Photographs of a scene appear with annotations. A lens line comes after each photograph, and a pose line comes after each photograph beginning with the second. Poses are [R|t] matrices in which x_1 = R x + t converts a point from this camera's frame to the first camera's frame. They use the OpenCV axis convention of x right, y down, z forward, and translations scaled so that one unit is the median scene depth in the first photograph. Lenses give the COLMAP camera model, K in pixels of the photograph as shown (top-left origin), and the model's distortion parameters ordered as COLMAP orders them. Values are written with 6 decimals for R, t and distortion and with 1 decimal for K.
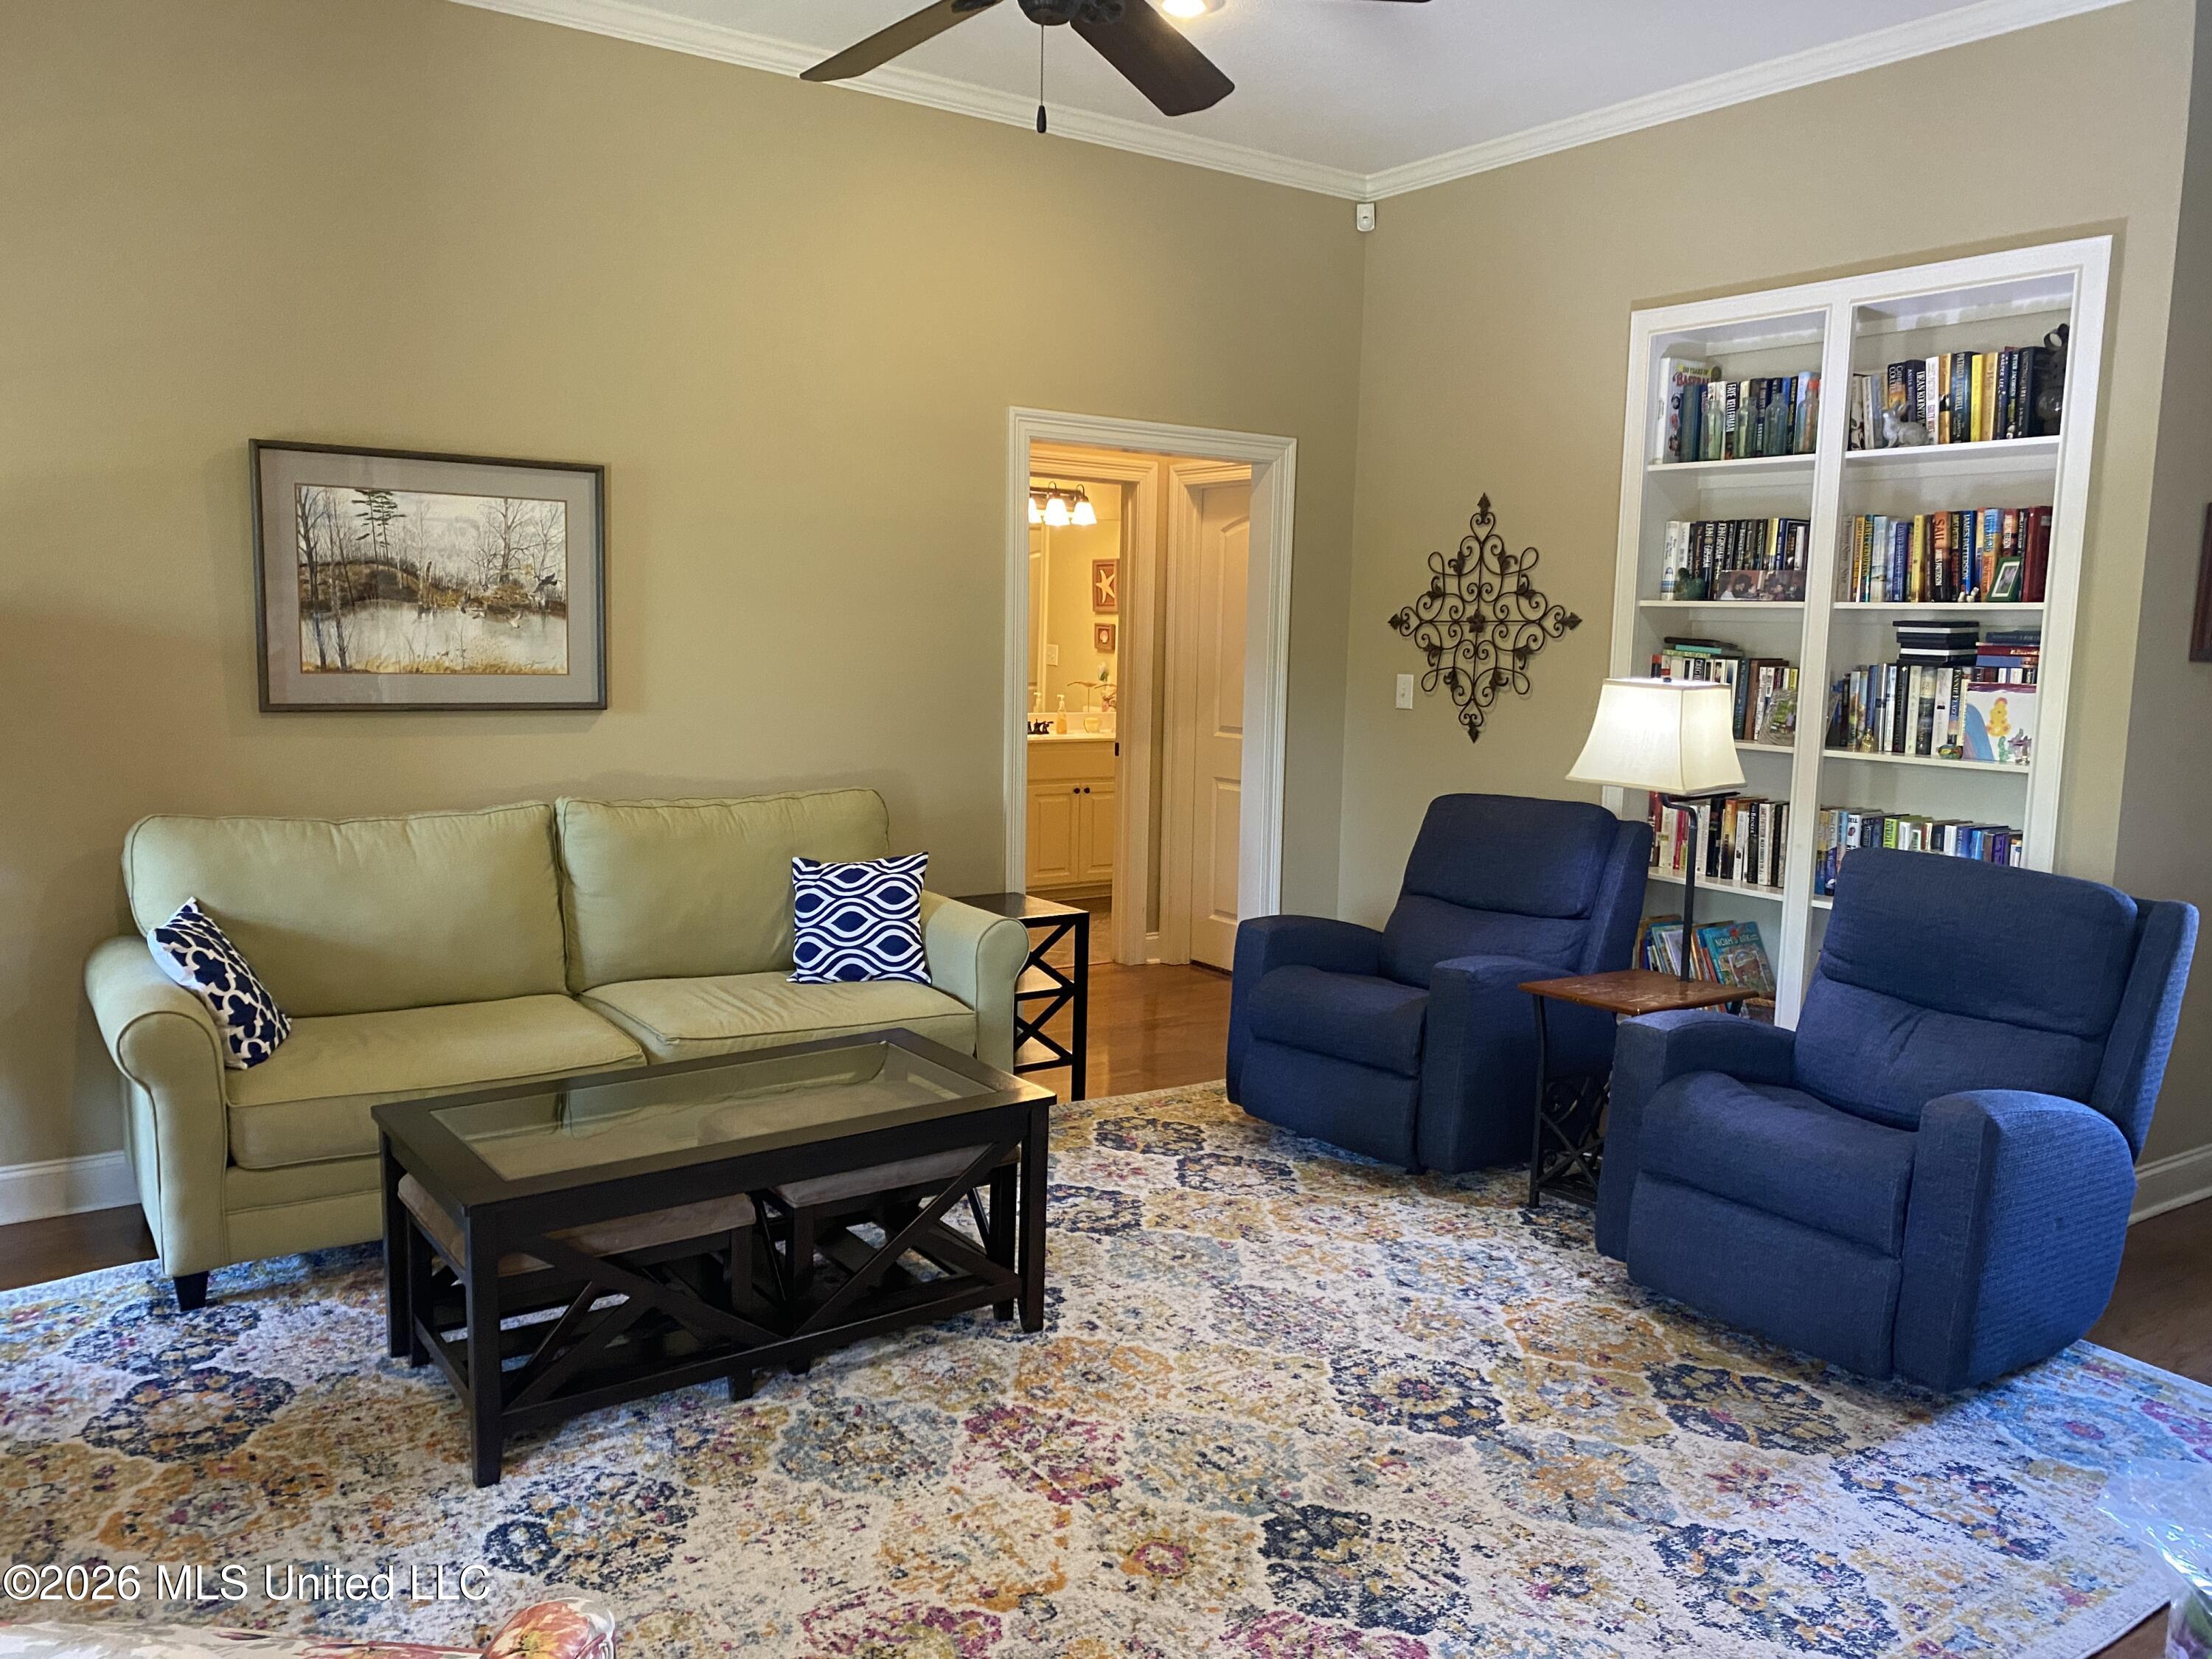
lens RADIAL K [[1696.1, 0, 1106.1], [0, 1696.1, 827.0], [0, 0, 1]] dist [-0.026101, 0.013967]
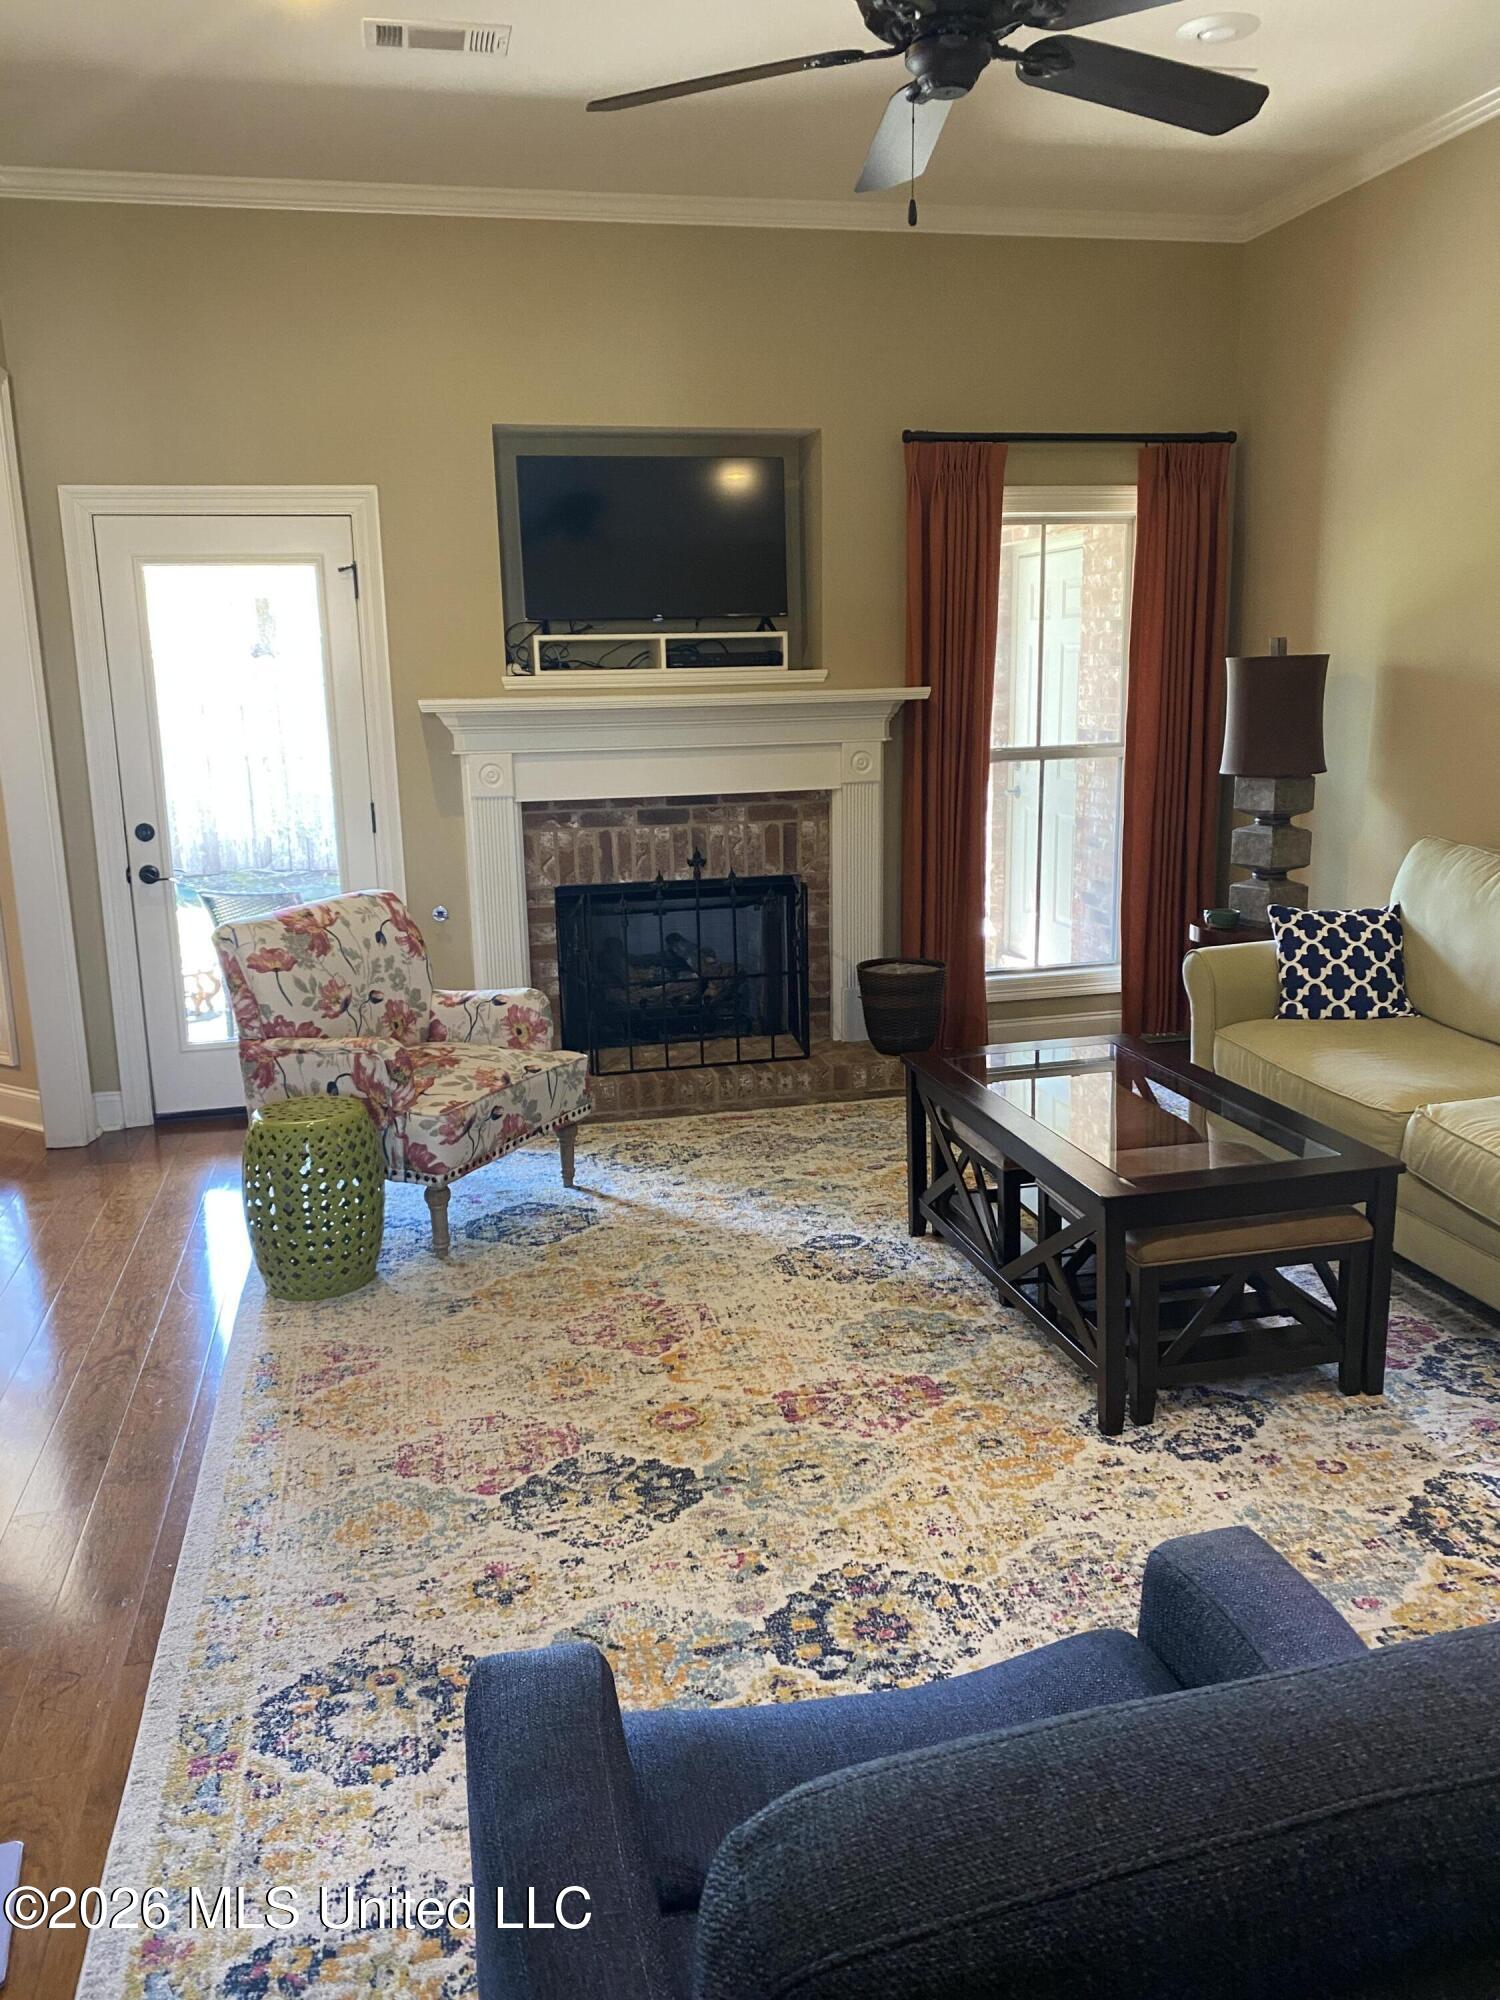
lens RADIAL K [[1533.5, 0, 751.9], [0, 1533.5, 997.5], [0, 0, 1]] dist [-0.026101, 0.013967]
pose [[-0.371093, 0.194246, -0.908052, 1.008482], [-0.108849, 0.962036, 0.250277, -0.177208], [0.922194, 0.191716, -0.335861, 1.377834]]
